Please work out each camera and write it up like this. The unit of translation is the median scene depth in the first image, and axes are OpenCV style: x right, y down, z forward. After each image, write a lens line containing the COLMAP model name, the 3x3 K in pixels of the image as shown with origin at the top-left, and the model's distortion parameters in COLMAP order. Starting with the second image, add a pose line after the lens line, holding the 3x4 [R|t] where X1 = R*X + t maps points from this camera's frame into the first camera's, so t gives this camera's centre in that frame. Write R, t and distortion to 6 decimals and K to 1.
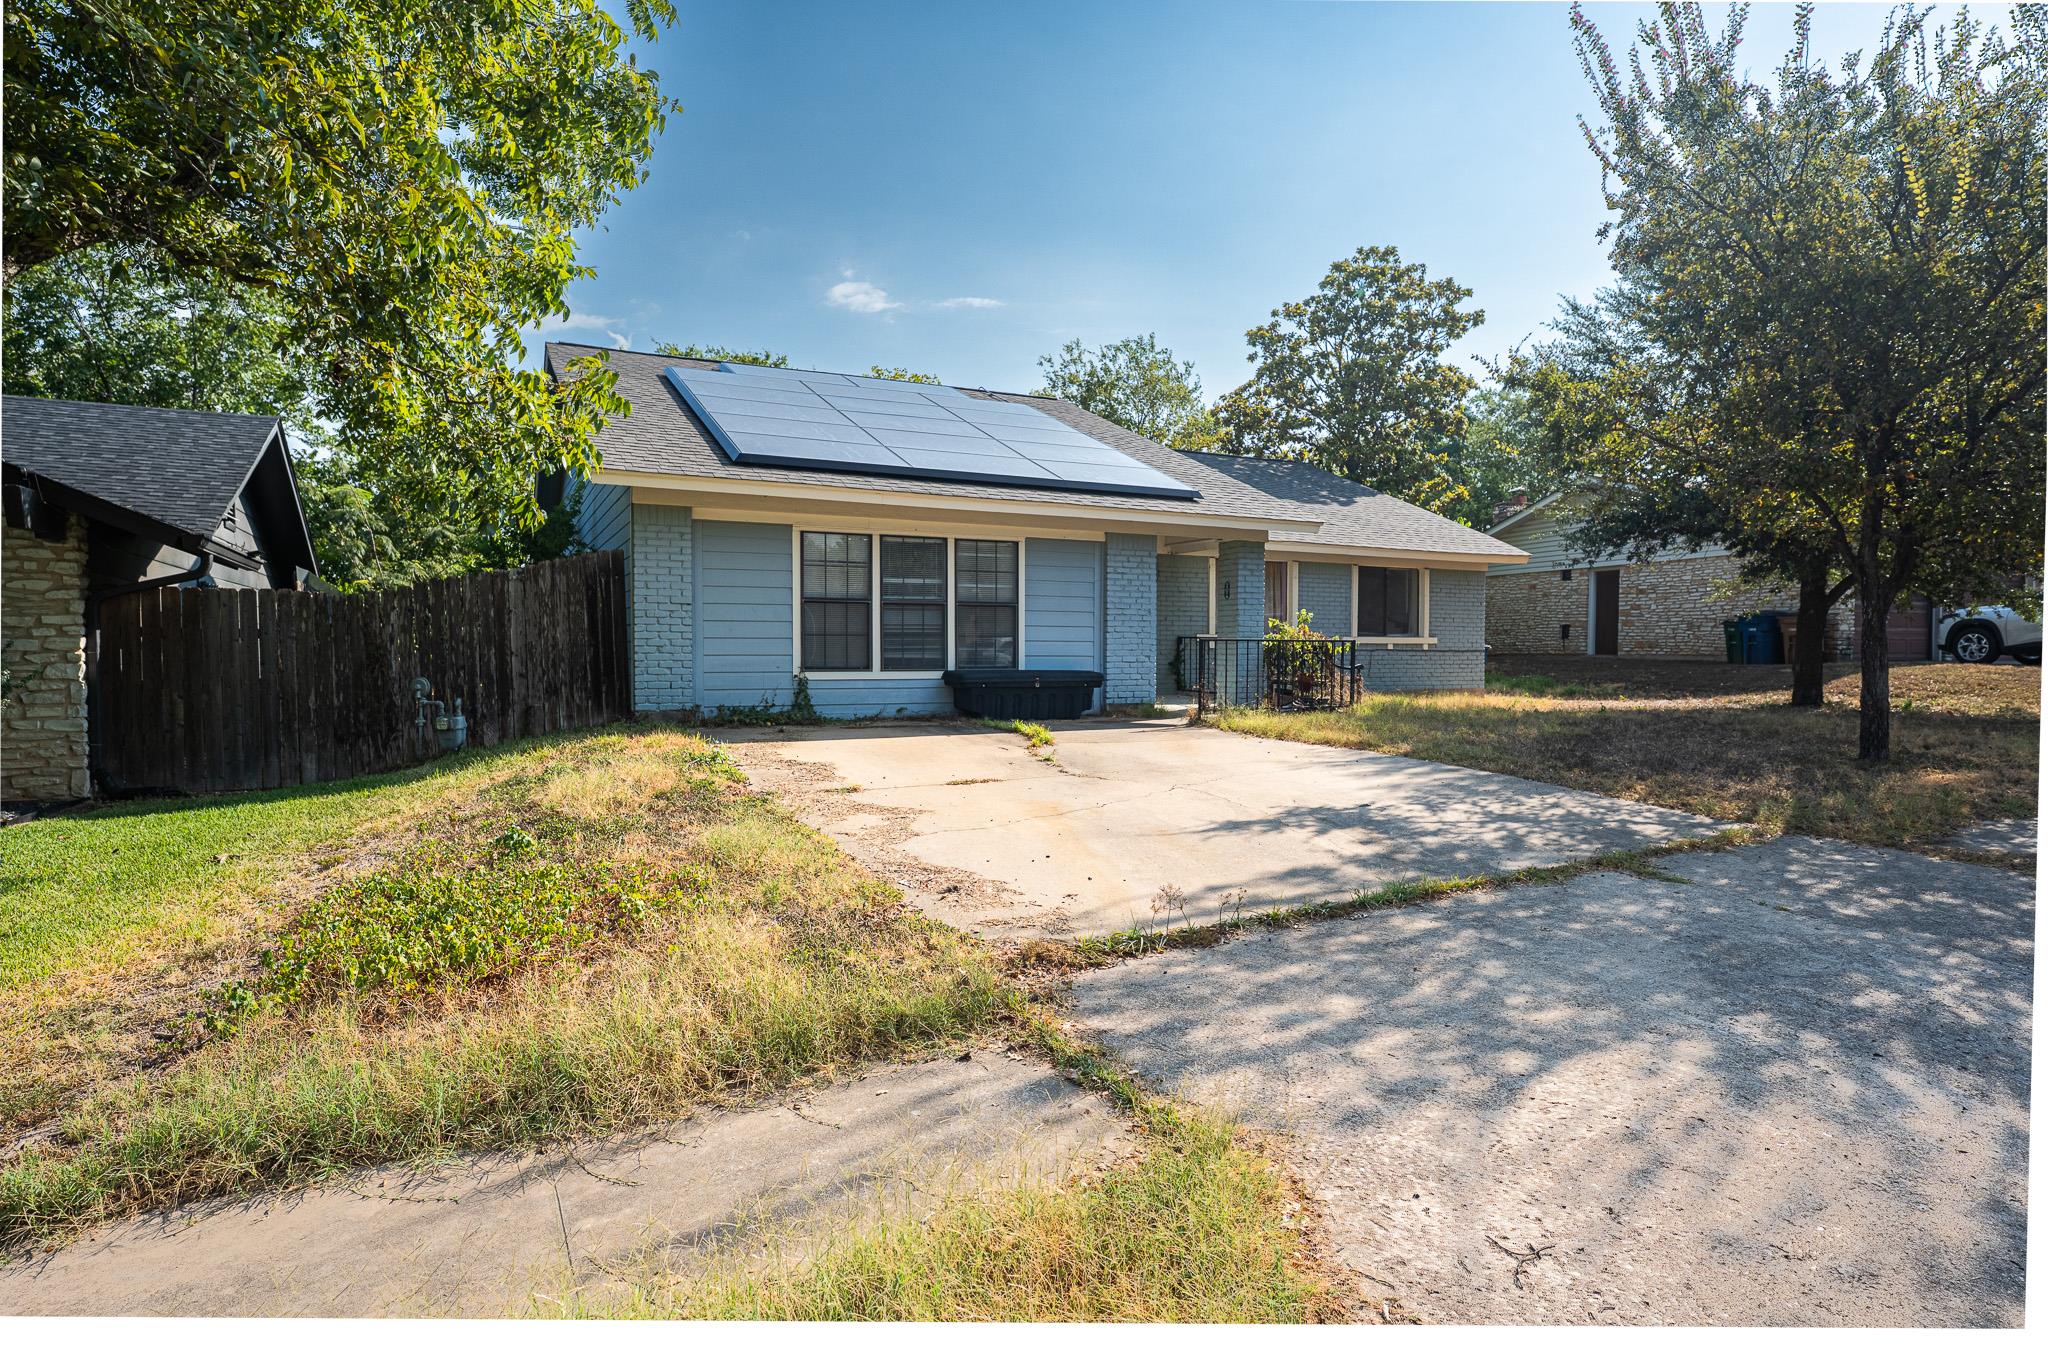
lens RADIAL K [[1122.5, 0, 1024.5], [0, 1122.5, 690.1], [0, 0, 1]] dist [-0.053273, 0.038342]
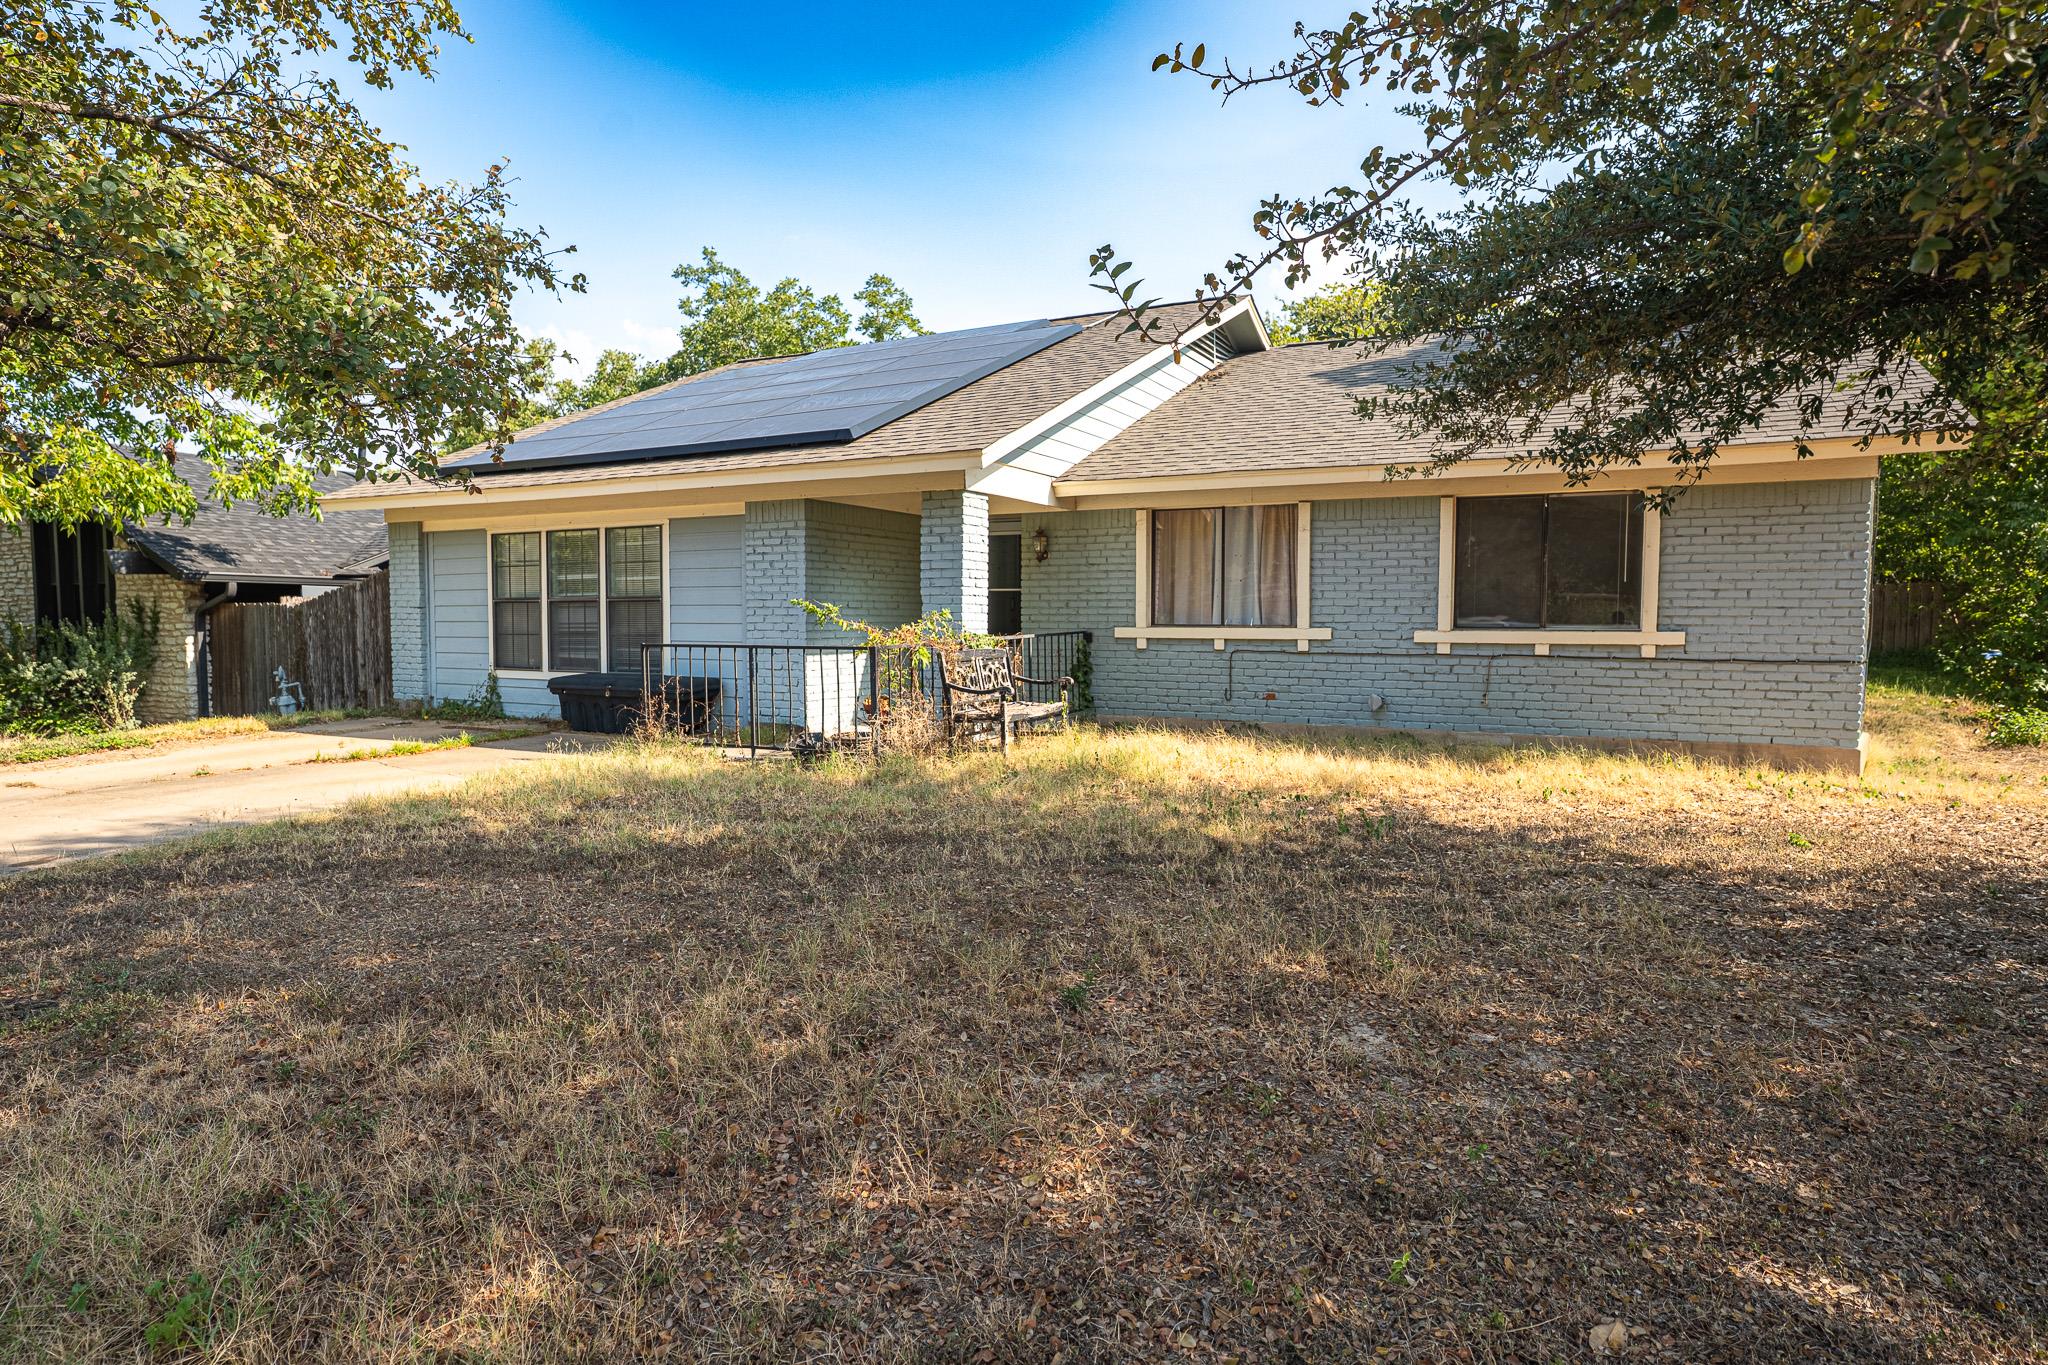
lens RADIAL K [[1122.5, 0, 1024.5], [0, 1122.5, 690.1], [0, 0, 1]] dist [-0.053273, 0.038342]
pose [[0.579647, 0.050946, -0.813274, 0.851125], [-0.028382, 0.998700, 0.042333, -0.050142], [0.814373, -0.001456, 0.580339, 0.730658]]
